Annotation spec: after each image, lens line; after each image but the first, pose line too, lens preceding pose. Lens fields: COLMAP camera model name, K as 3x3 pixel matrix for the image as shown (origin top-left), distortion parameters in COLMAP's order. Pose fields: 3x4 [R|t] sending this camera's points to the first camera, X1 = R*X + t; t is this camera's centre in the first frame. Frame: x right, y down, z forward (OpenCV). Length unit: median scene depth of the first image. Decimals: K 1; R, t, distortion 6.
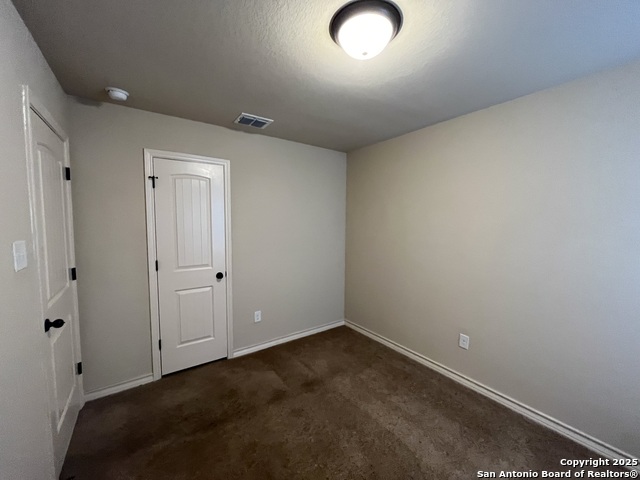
lens RADIAL K [[256.8, 0, 320.0], [0, 256.8, 240.0], [0, 0, 1]] dist [-0.002642, -0.000666]
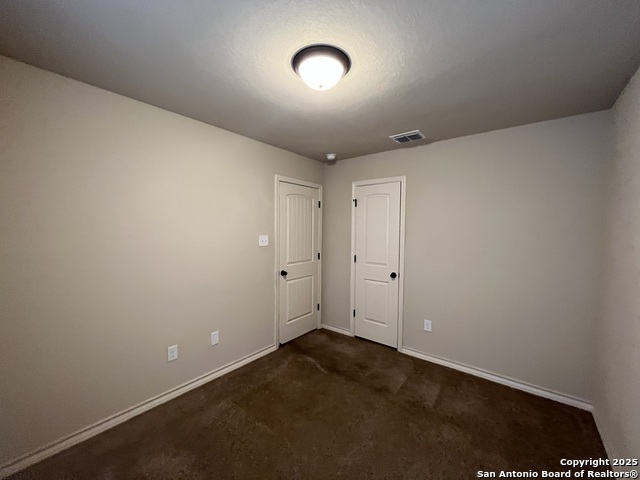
lens RADIAL K [[256.8, 0, 320.0], [0, 256.8, 240.0], [0, 0, 1]] dist [-0.002642, -0.000666]
pose [[0.276153, 0.038845, -0.960328, 0.704885], [-0.078203, 0.996778, 0.017832, -0.018463], [0.957927, 0.070176, 0.278301, 0.373049]]
